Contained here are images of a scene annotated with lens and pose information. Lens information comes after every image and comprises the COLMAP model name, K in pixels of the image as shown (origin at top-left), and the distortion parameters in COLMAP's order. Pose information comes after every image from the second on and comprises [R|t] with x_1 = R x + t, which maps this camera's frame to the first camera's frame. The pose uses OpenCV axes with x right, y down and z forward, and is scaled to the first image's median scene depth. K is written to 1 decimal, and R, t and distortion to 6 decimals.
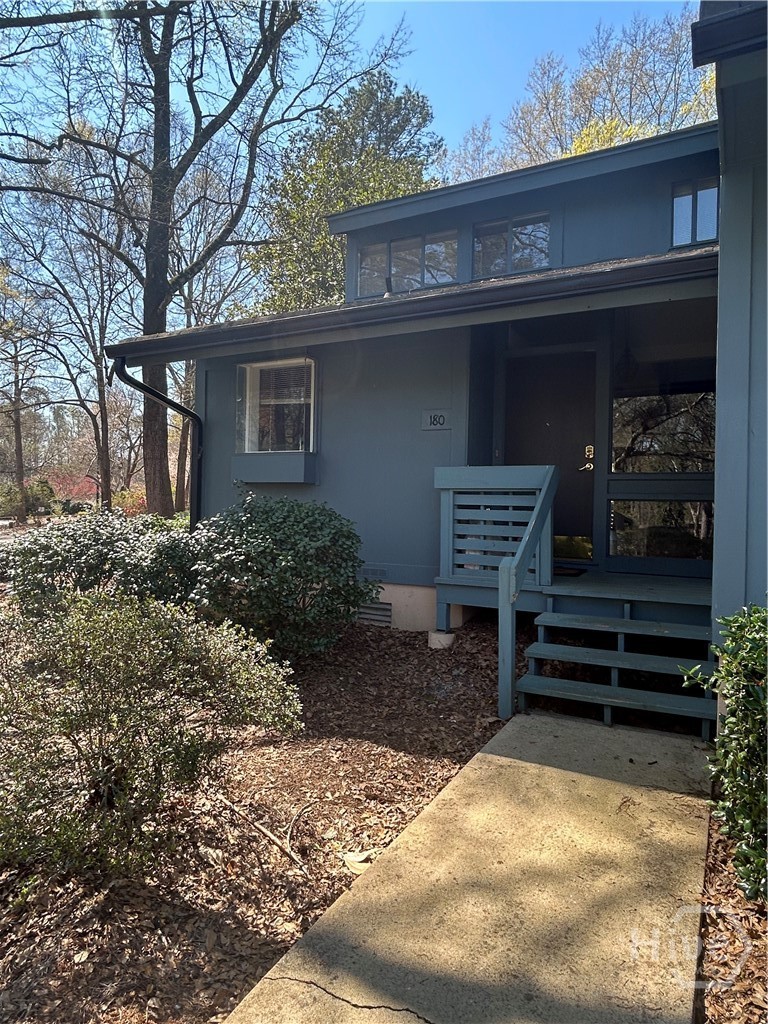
lens RADIAL K [[641.7, 0, 384.0], [0, 641.7, 512.0], [0, 0, 1]] dist [-0.002300, -0.000136]
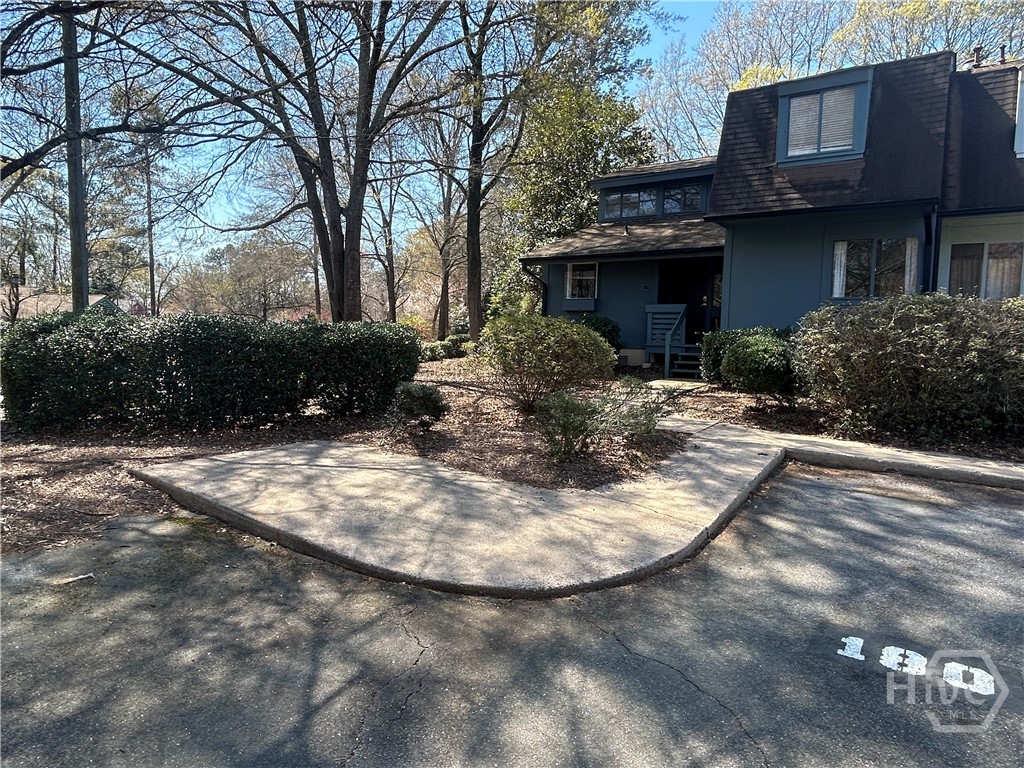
lens RADIAL K [[641.7, 0, 510.3], [0, 641.7, 384.5], [0, 0, 1]] dist [-0.002300, -0.000136]
pose [[0.994760, 0.019417, -0.100378, -0.230852], [-0.014040, 0.998442, 0.054004, 0.141055], [0.101270, -0.052312, 0.993483, -1.942309]]
